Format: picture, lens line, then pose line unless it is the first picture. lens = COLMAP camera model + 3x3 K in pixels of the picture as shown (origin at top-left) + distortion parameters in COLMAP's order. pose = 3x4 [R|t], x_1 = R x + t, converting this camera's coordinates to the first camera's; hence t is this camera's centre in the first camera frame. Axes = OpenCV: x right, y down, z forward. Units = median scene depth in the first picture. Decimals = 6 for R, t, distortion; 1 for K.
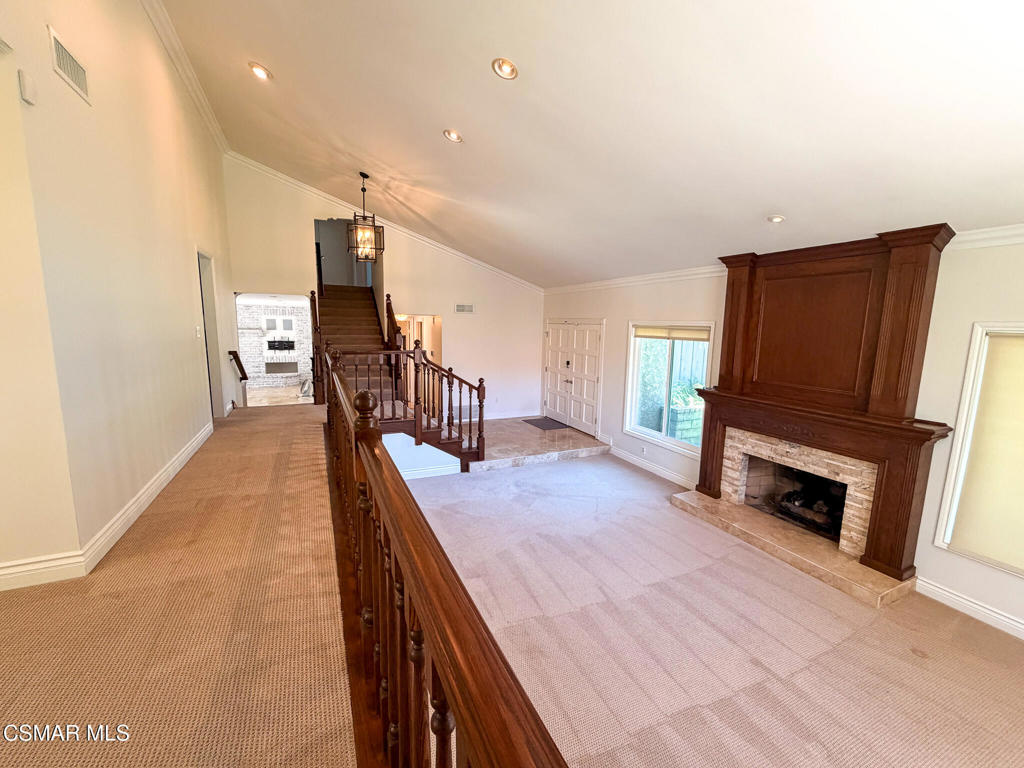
lens RADIAL K [[409.5, 0, 508.1], [0, 409.5, 384.3], [0, 0, 1]] dist [0.001485, 0.000088]
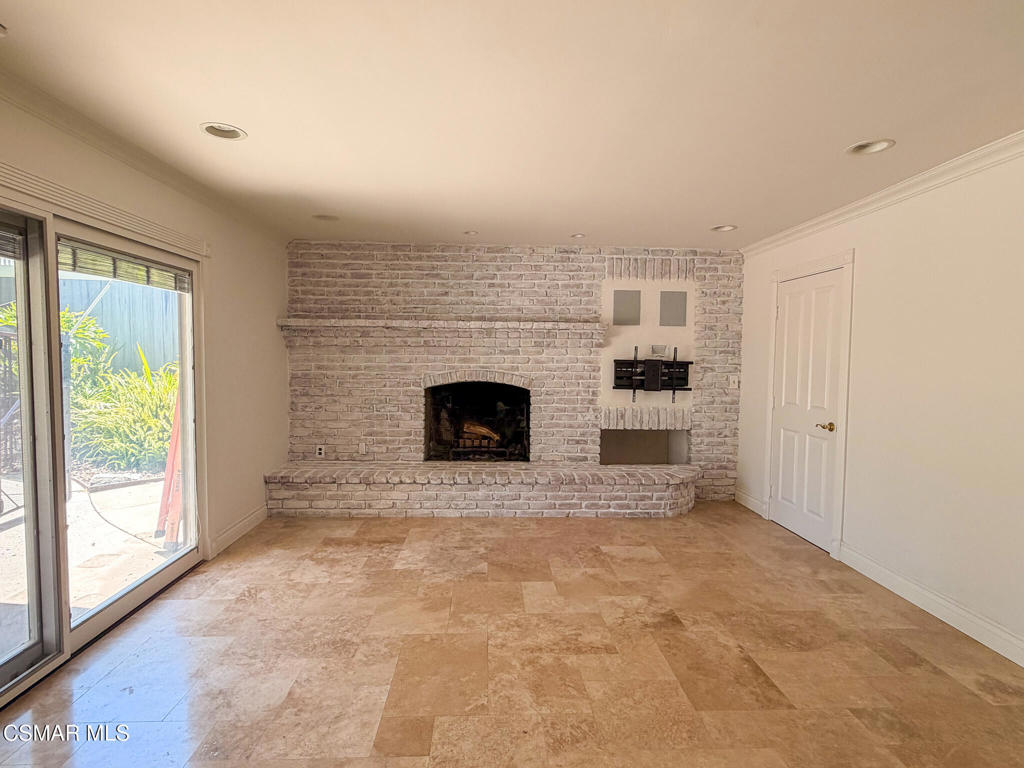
lens RADIAL K [[536.9, 0, 512.0], [0, 536.9, 384.0], [0, 0, 1]] dist [-0.000113, -0.000009]
pose [[0.922577, 0.013249, -0.385586, -0.496864], [-0.052040, 0.994550, -0.090340, -0.046682], [0.382288, 0.103412, 0.918238, 0.594490]]
